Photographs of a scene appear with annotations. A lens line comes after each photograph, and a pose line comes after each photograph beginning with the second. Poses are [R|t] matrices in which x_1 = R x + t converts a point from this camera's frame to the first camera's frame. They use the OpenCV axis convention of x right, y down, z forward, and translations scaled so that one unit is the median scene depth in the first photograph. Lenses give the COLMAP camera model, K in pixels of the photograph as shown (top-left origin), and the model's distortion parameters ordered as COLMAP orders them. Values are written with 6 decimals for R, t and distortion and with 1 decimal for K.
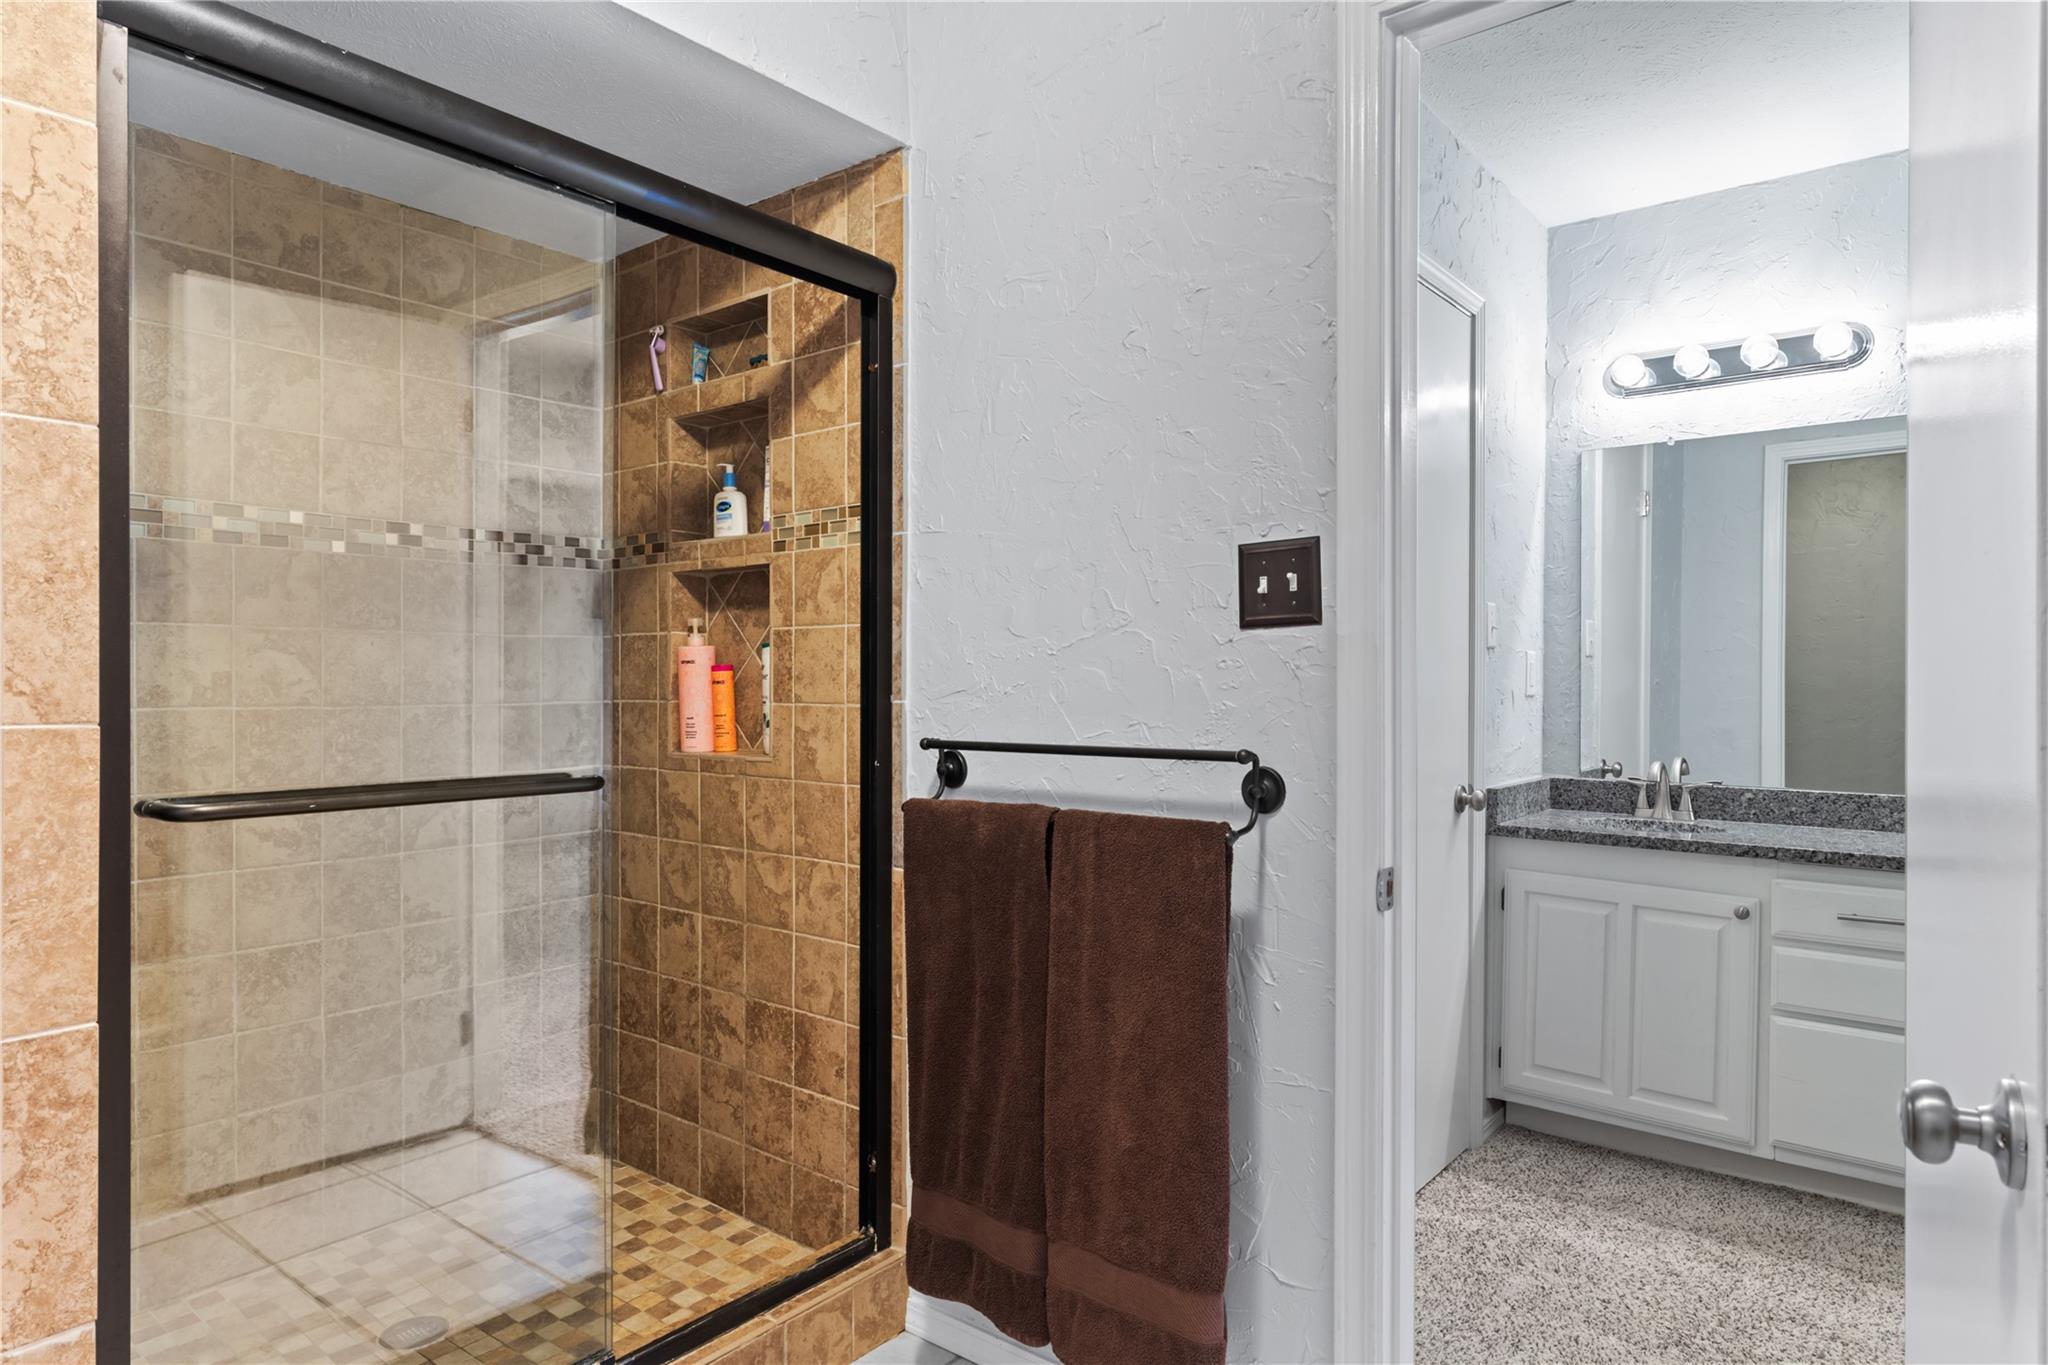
lens RADIAL K [[1209.6, 0, 1029.7], [0, 1209.6, 684.6], [0, 0, 1]] dist [-0.014086, -0.000392]
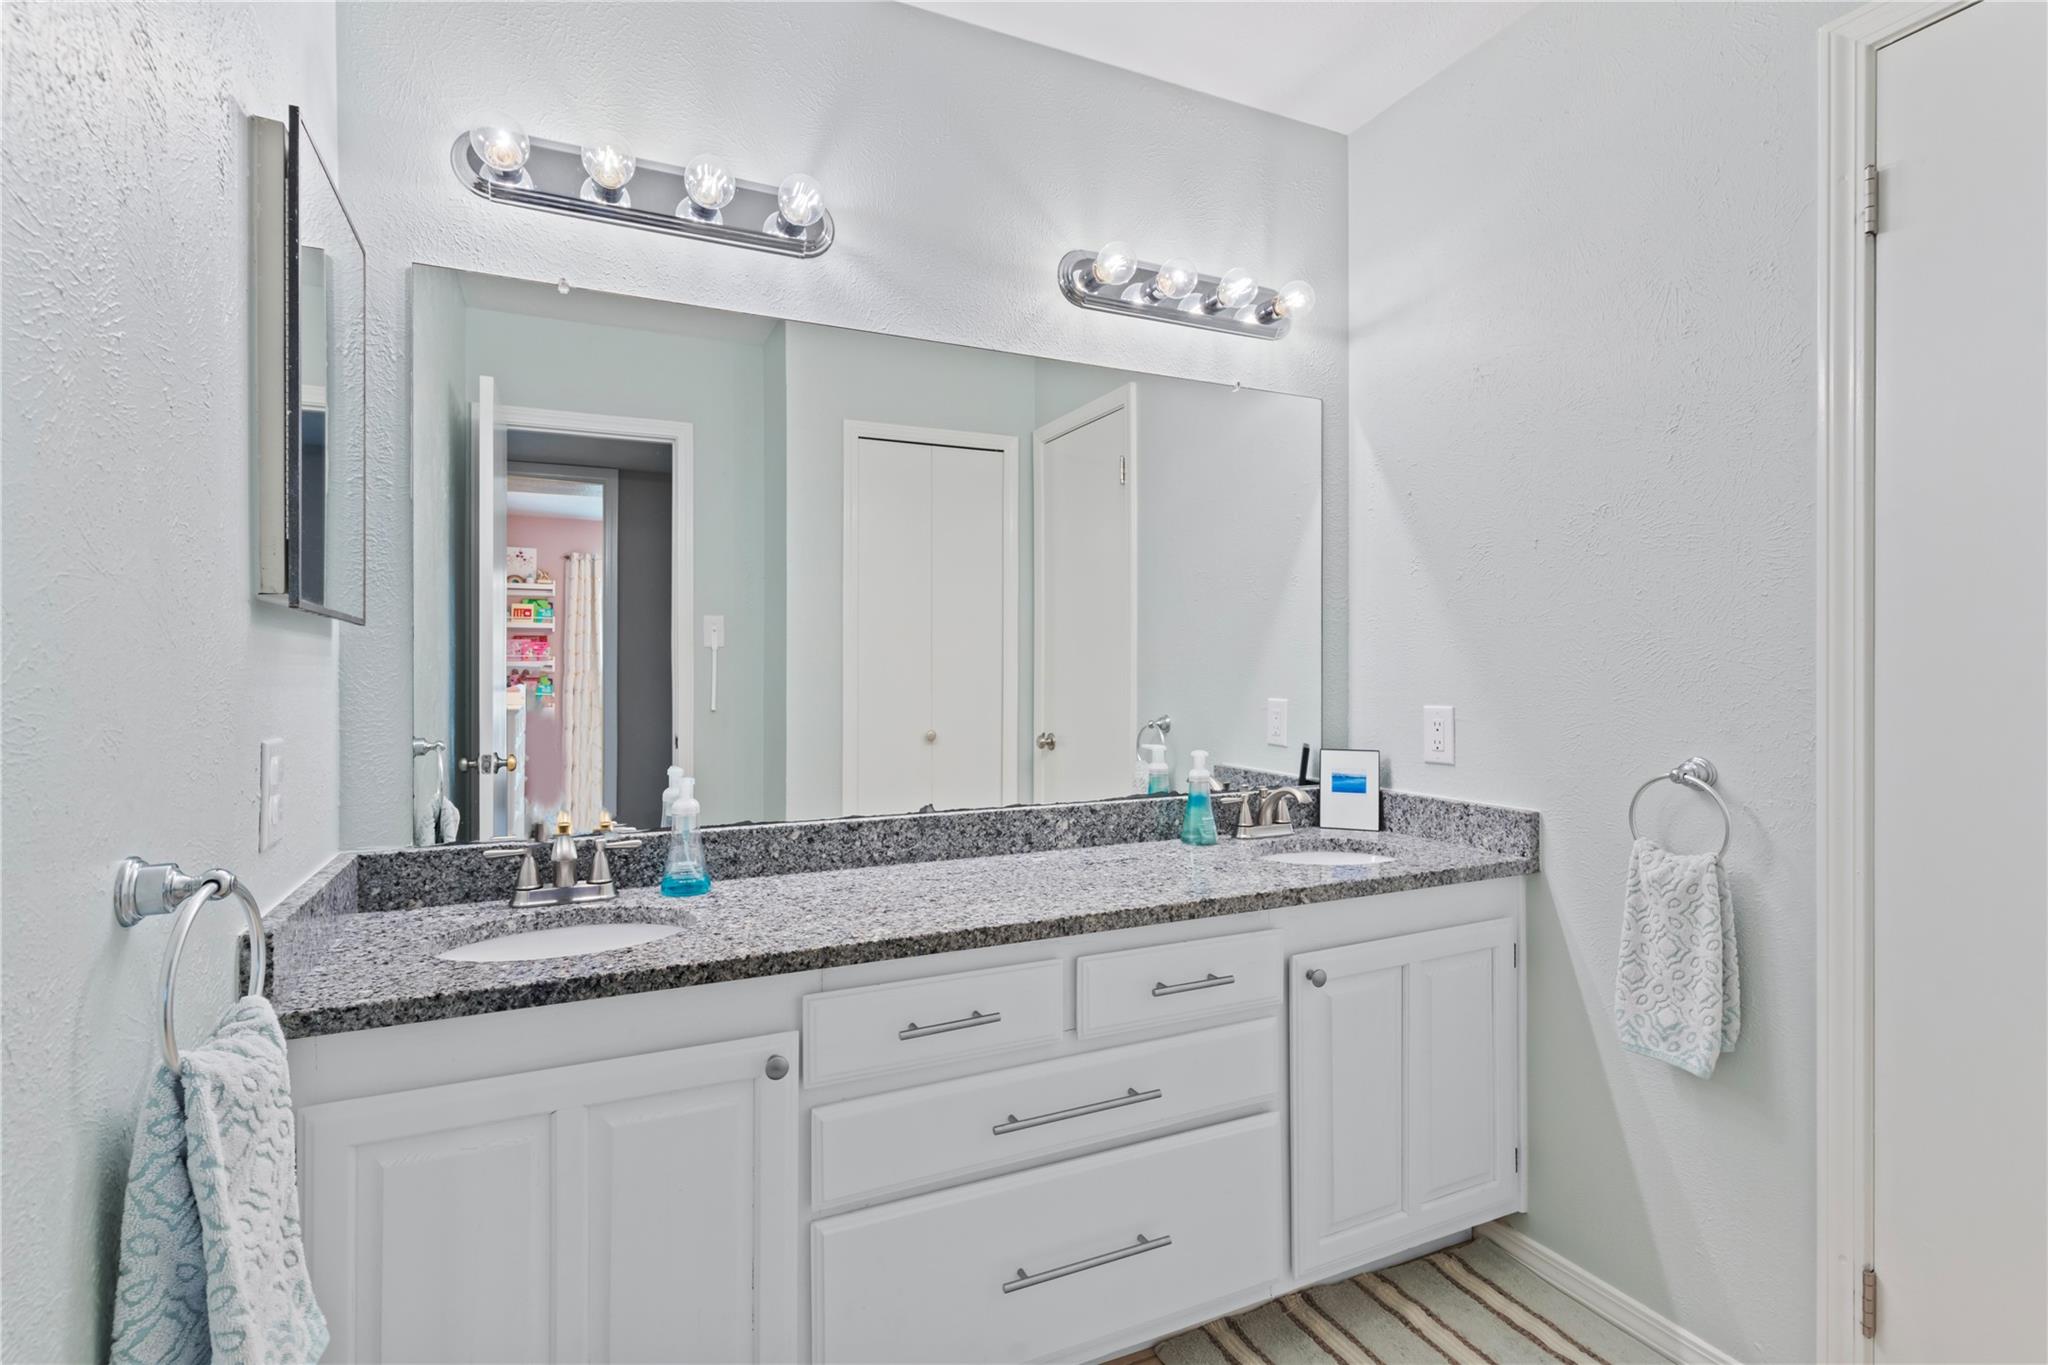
lens RADIAL K [[985.8, 0, 1039.7], [0, 985.8, 648.5], [0, 0, 1]] dist [-0.001459, 0.000472]
pose [[0.436710, -0.009778, 0.899549, 0.201499], [0.010690, 0.999927, 0.005680, -0.015970], [-0.899539, 0.007136, 0.436782, 0.627620]]
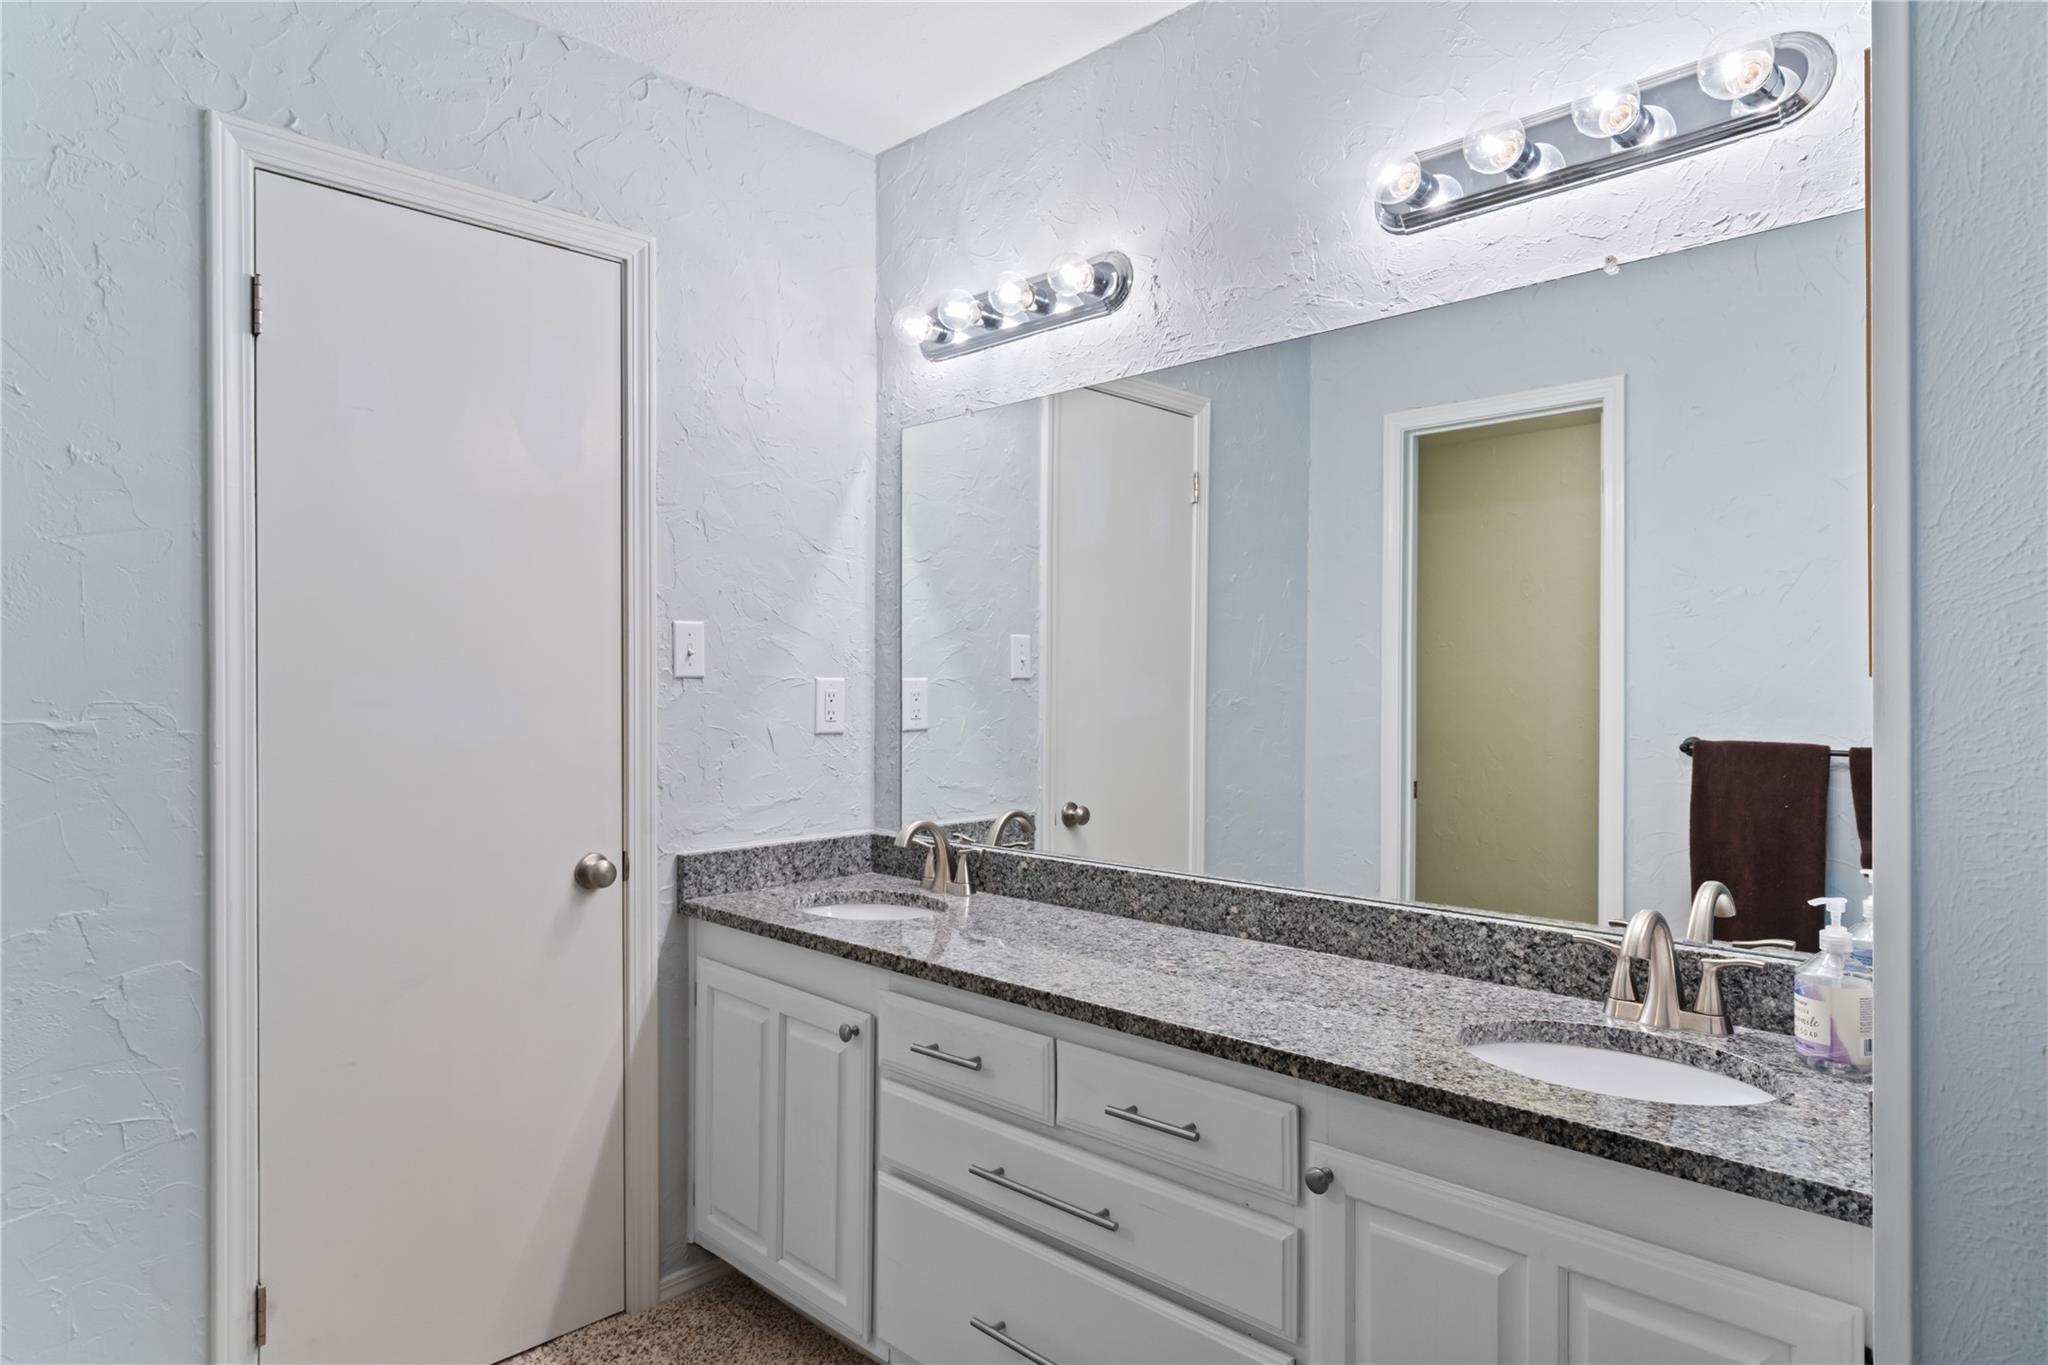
lens RADIAL K [[1209.6, 0, 1020.2], [0, 1209.6, 685.6], [0, 0, 1]] dist [-0.014086, -0.000392]
pose [[0.991790, -0.014938, -0.126999, 0.735995], [0.014296, 0.999880, -0.005967, -0.018541], [0.127073, 0.004103, 0.991885, 0.248996]]
